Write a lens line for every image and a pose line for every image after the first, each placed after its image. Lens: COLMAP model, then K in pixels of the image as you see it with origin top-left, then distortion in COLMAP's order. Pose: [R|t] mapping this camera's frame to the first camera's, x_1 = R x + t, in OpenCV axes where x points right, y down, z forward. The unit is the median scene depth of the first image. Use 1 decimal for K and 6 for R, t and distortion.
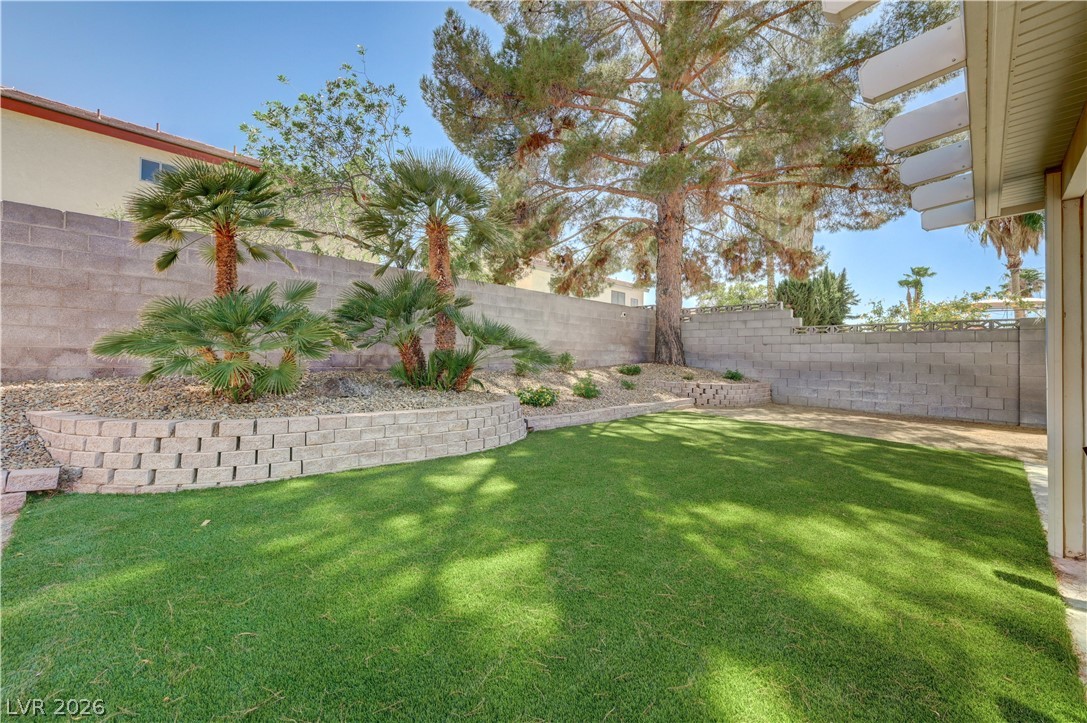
lens RADIAL K [[438.3, 0, 545.7], [0, 438.3, 357.3], [0, 0, 1]] dist [-0.000500, 0.000213]
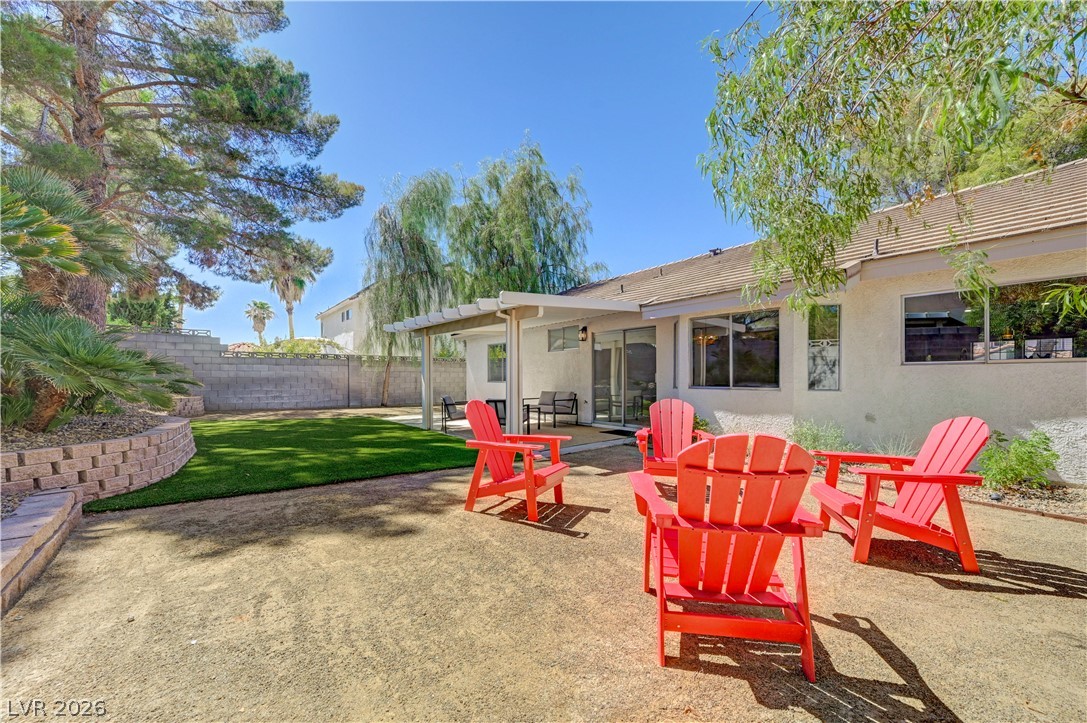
lens RADIAL K [[438.3, 0, 544.5], [0, 438.3, 367.2], [0, 0, 1]] dist [-0.000500, 0.000213]
pose [[0.105348, -0.001095, 0.994435, -0.675453], [-0.004984, 0.999986, 0.001629, -0.029455], [-0.994423, -0.005128, 0.105342, -0.100908]]
